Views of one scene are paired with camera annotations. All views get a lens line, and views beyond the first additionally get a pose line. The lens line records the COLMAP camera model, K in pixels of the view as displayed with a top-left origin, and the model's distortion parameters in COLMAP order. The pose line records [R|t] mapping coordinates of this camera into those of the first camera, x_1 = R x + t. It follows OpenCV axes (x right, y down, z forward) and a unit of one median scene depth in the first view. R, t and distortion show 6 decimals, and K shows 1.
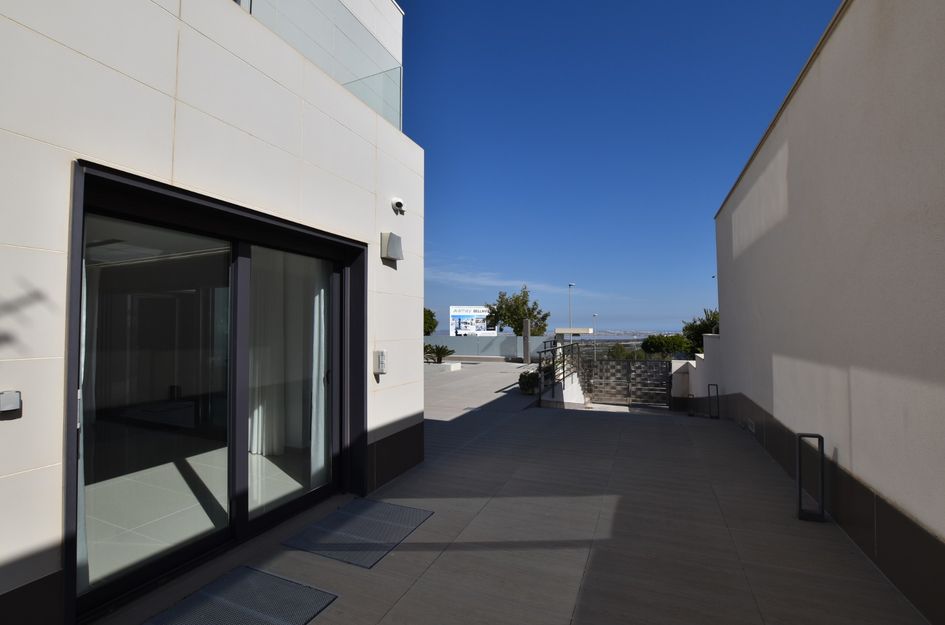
lens RADIAL K [[416.0, 0, 473.8], [0, 416.0, 313.7], [0, 0, 1]] dist [-0.036064, 0.006563]
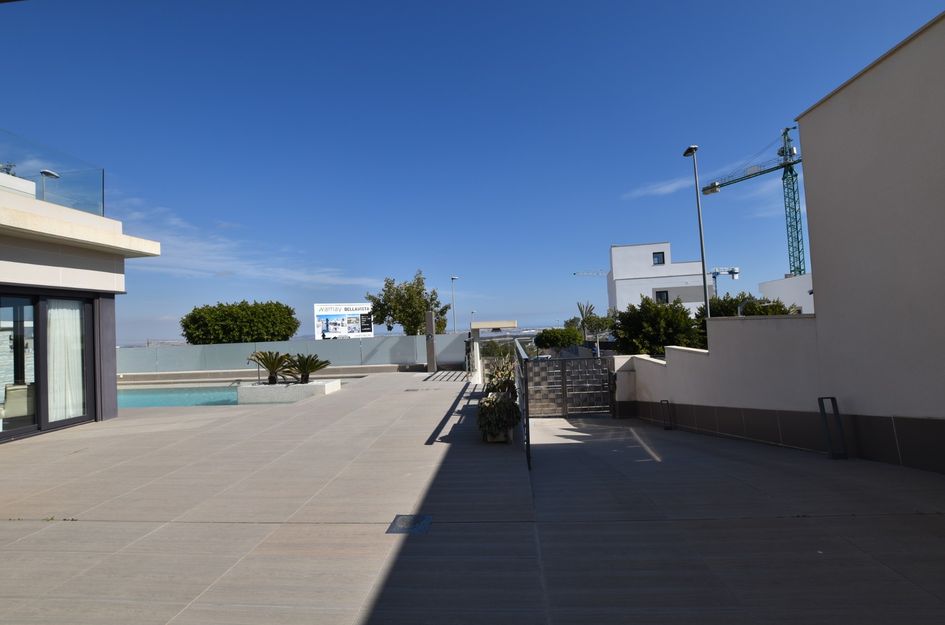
lens RADIAL K [[416.0, 0, 473.8], [0, 416.0, 313.7], [0, 0, 1]] dist [-0.036064, 0.006563]
pose [[0.949870, -0.029015, 0.311297, -0.024642], [0.029918, 0.999551, 0.001874, 0.016055], [-0.311211, 0.007533, 0.950311, 0.251105]]
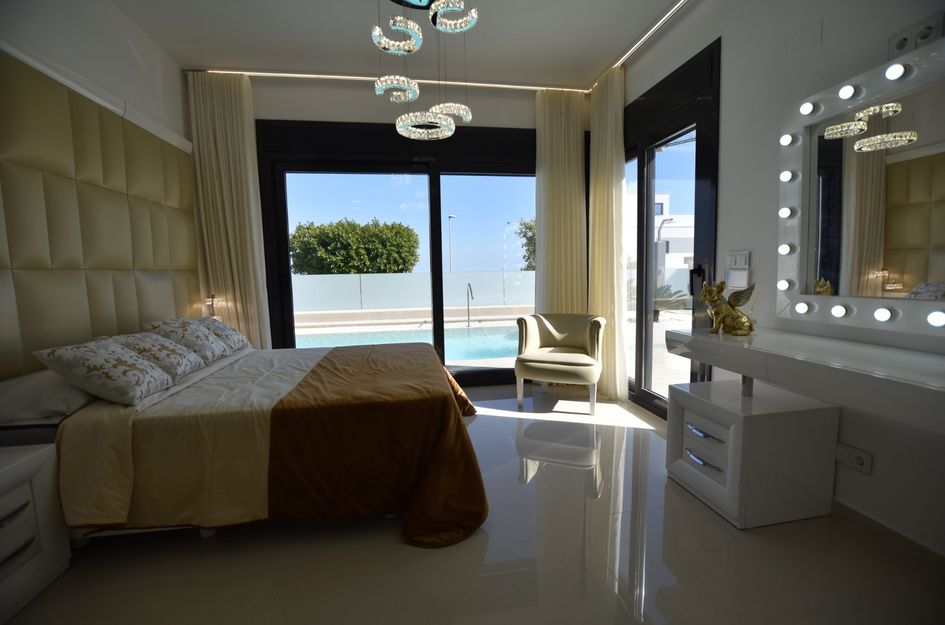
lens RADIAL K [[416.0, 0, 473.8], [0, 416.0, 313.7], [0, 0, 1]] dist [-0.036064, 0.006563]
pose [[0.842134, -0.062142, 0.535675, -0.407102], [-0.008448, 0.991696, 0.128325, 0.038221], [-0.539202, -0.112592, 0.834616, 0.548129]]
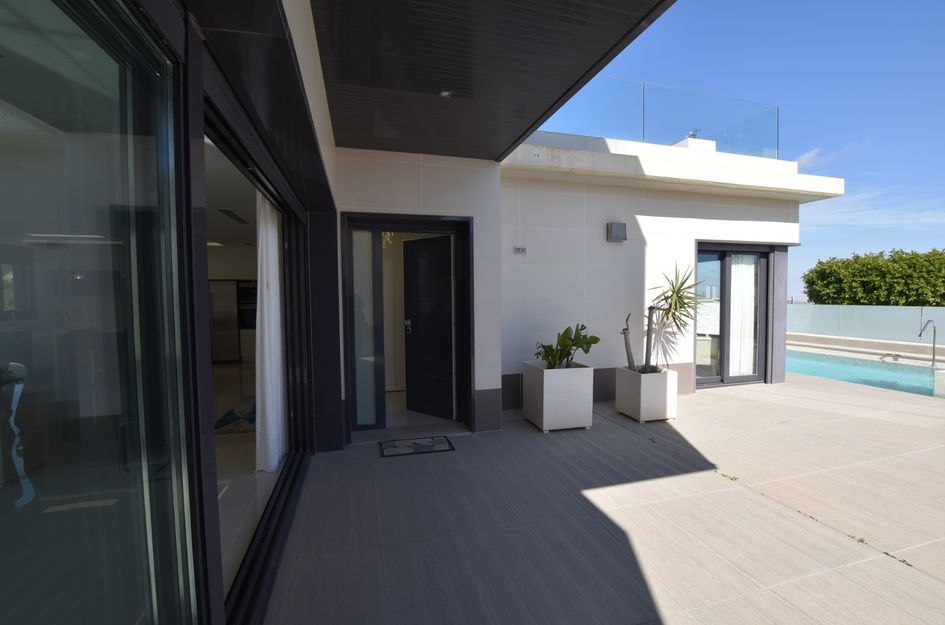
lens RADIAL K [[416.0, 0, 473.8], [0, 416.0, 313.7], [0, 0, 1]] dist [-0.036064, 0.006563]
pose [[0.627551, 0.034690, -0.777802, -0.122133], [0.030787, 0.997120, 0.069312, 0.012804], [0.777966, -0.067443, 0.624676, 0.295104]]
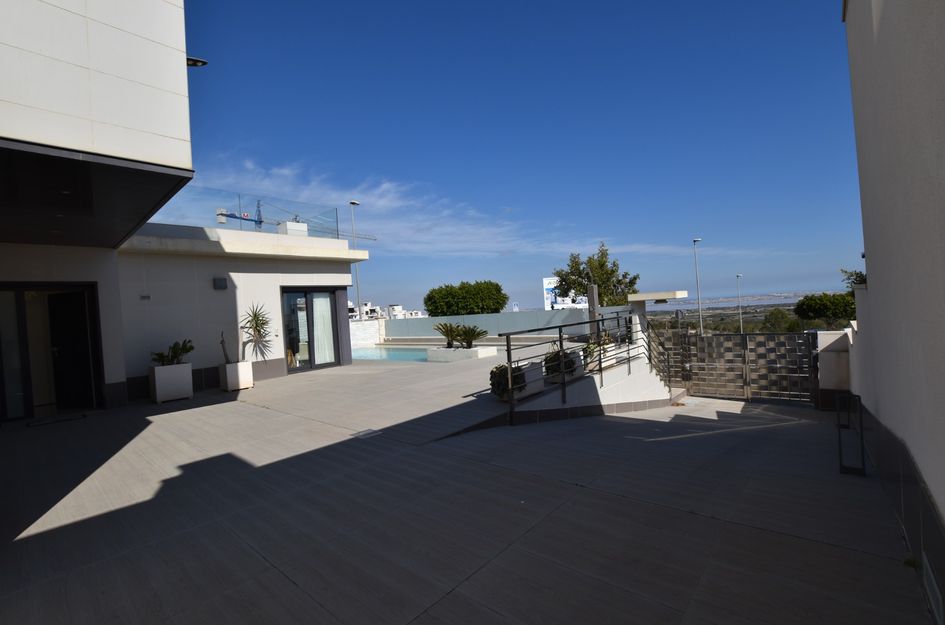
lens RADIAL K [[416.0, 0, 473.8], [0, 416.0, 313.7], [0, 0, 1]] dist [-0.036064, 0.006563]
pose [[0.947948, -0.056713, -0.313334, 0.140007], [0.073739, 0.996361, 0.042747, 0.015360], [0.309769, -0.063627, 0.948680, 0.192759]]
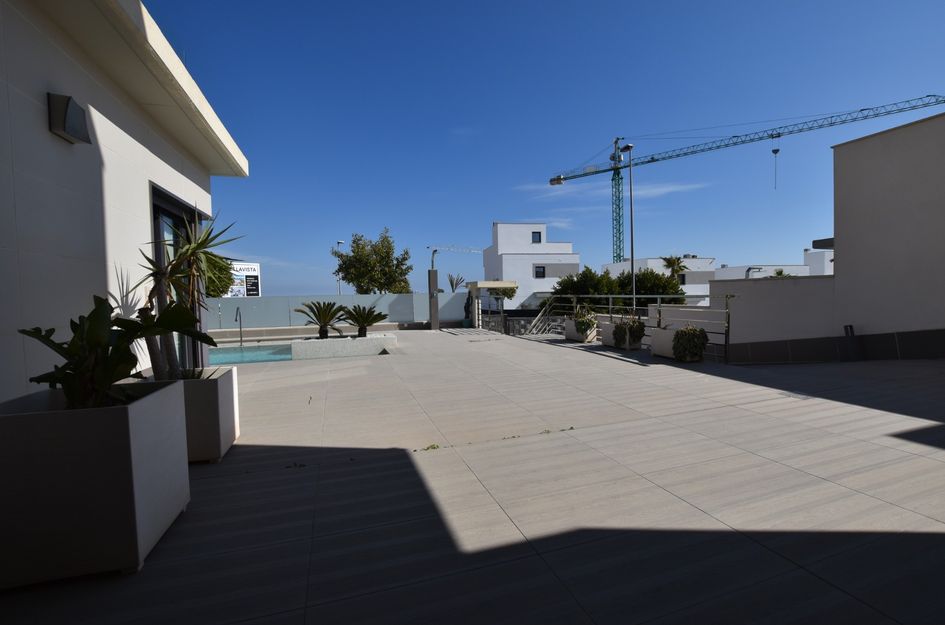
lens RADIAL K [[416.0, 0, 473.8], [0, 416.0, 313.7], [0, 0, 1]] dist [-0.036064, 0.006563]
pose [[0.752884, -0.041799, 0.656824, -0.273001], [-0.005392, 0.997556, 0.069663, 0.035257], [-0.658131, -0.055990, 0.750819, 0.356425]]
